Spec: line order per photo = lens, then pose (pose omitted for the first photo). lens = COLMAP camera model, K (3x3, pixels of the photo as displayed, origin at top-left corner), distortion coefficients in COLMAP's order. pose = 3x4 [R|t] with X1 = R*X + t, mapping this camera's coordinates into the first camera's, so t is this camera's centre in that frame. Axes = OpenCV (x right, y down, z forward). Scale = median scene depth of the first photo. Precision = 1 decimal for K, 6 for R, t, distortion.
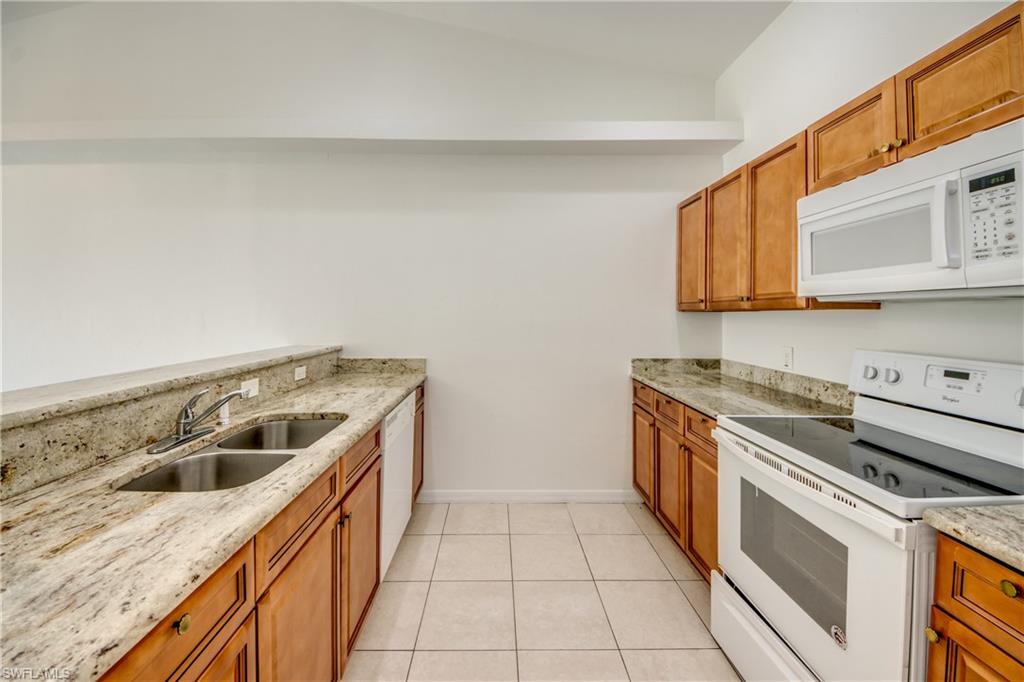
lens RADIAL K [[394.3, 0, 483.4], [0, 394.3, 311.7], [0, 0, 1]] dist [0.007661, -0.007474]
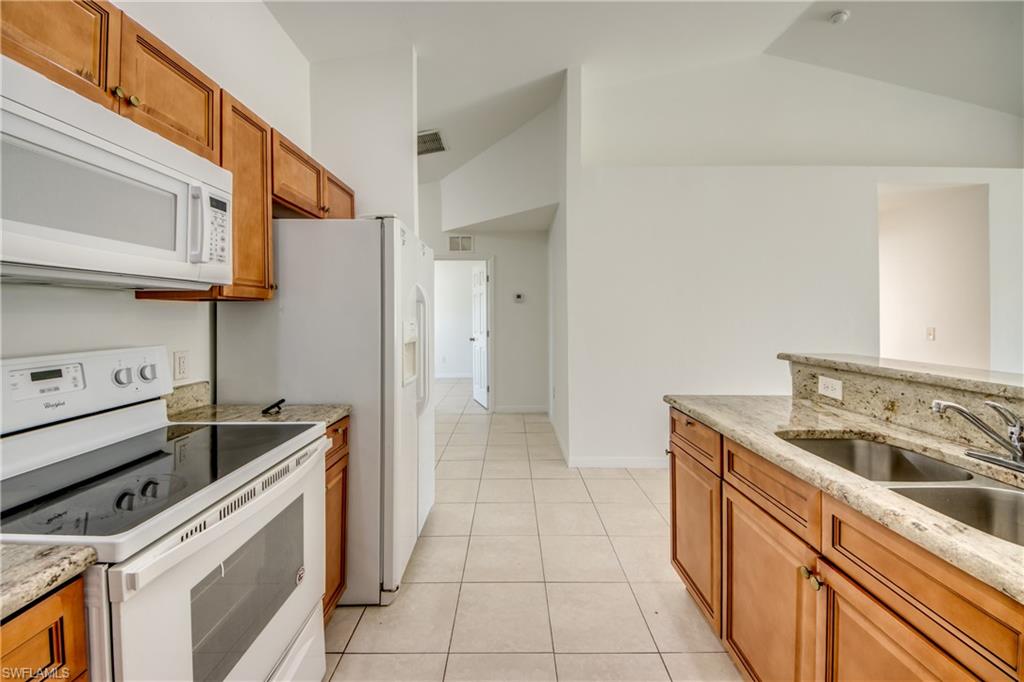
lens RADIAL K [[394.3, 0, 520.6], [0, 394.3, 310.9], [0, 0, 1]] dist [0.007661, -0.007474]
pose [[-0.998402, -0.000258, -0.056503, 0.224204], [0.000338, 0.999944, -0.010543, 0.030848], [0.056502, -0.010546, -0.998347, 1.606121]]
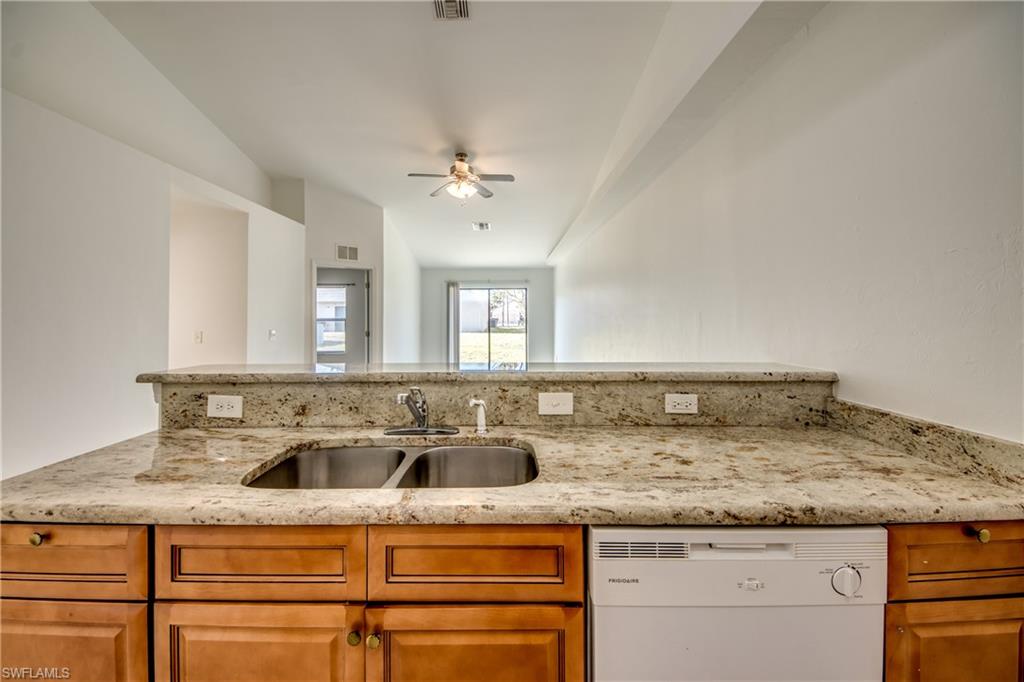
lens RADIAL K [[394.3, 0, 500.3], [0, 394.3, 306.4], [0, 0, 1]] dist [0.007661, -0.007474]
pose [[0.026744, -0.027431, -0.999266, 0.271713], [0.006087, 0.999609, -0.027278, 0.024358], [0.999624, -0.005353, 0.026901, 1.123053]]
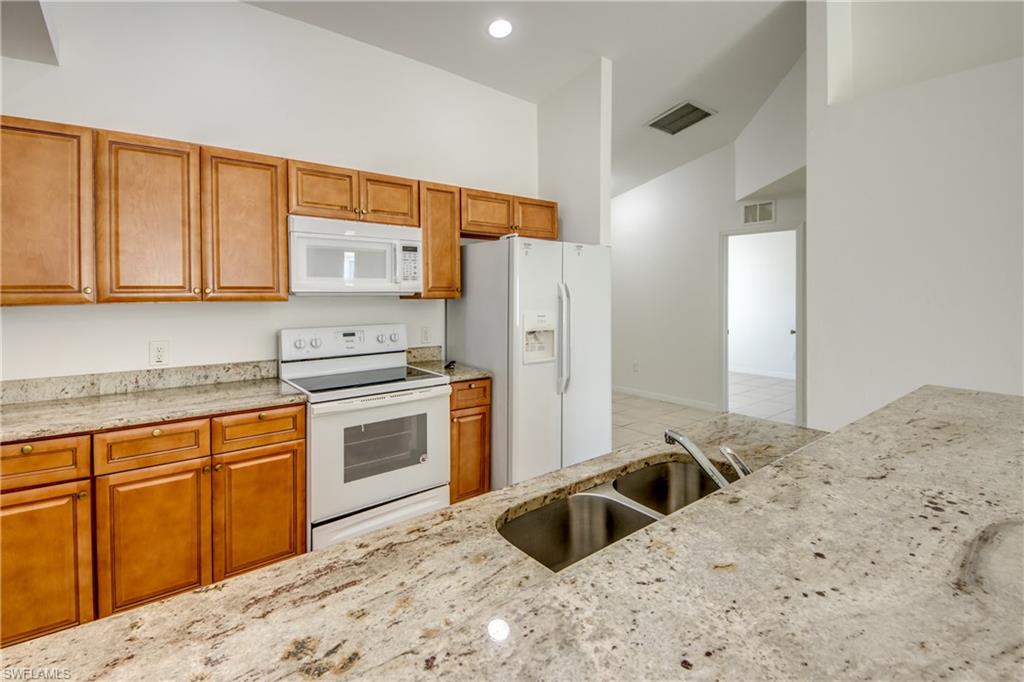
lens RADIAL K [[478.3, 0, 530.0], [0, 478.3, 301.1], [0, 0, 1]] dist [0.011588, -0.008825]
pose [[-0.664879, -0.017997, 0.746734, -0.984864], [-0.002710, 0.999761, 0.021683, -0.049822], [-0.746946, 0.012393, -0.664769, 1.636745]]
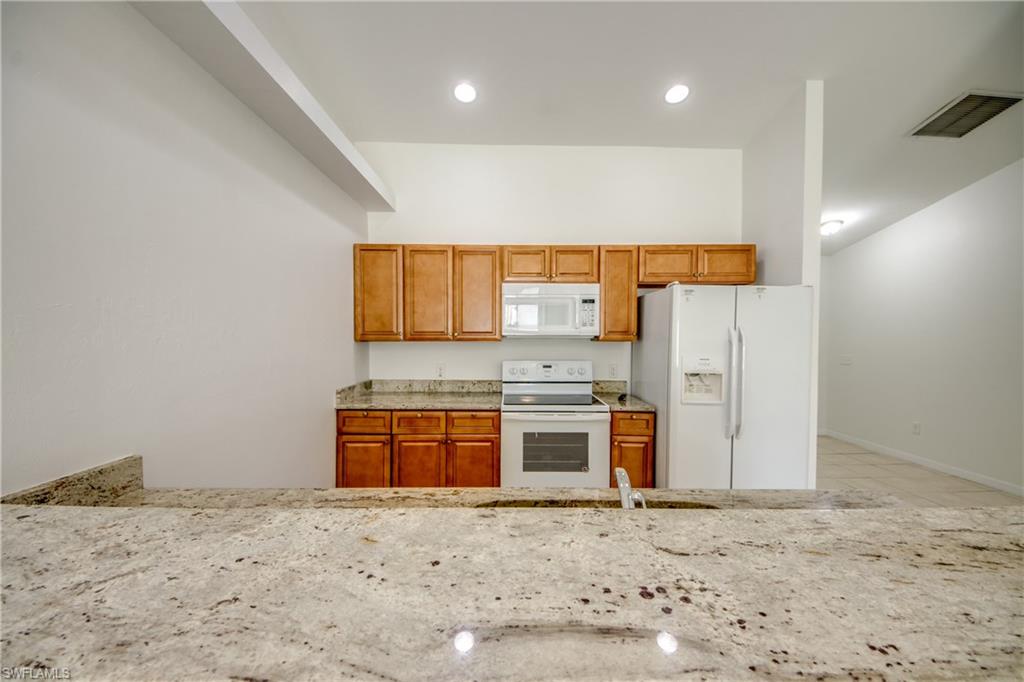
lens RADIAL K [[394.3, 0, 512.7], [0, 394.3, 343.6], [0, 0, 1]] dist [0.007661, -0.007474]
pose [[-0.038621, -0.024635, 0.998950, -1.214769], [-0.006429, 0.999681, 0.024404, -0.048099], [-0.999233, -0.005479, -0.038767, 1.150416]]
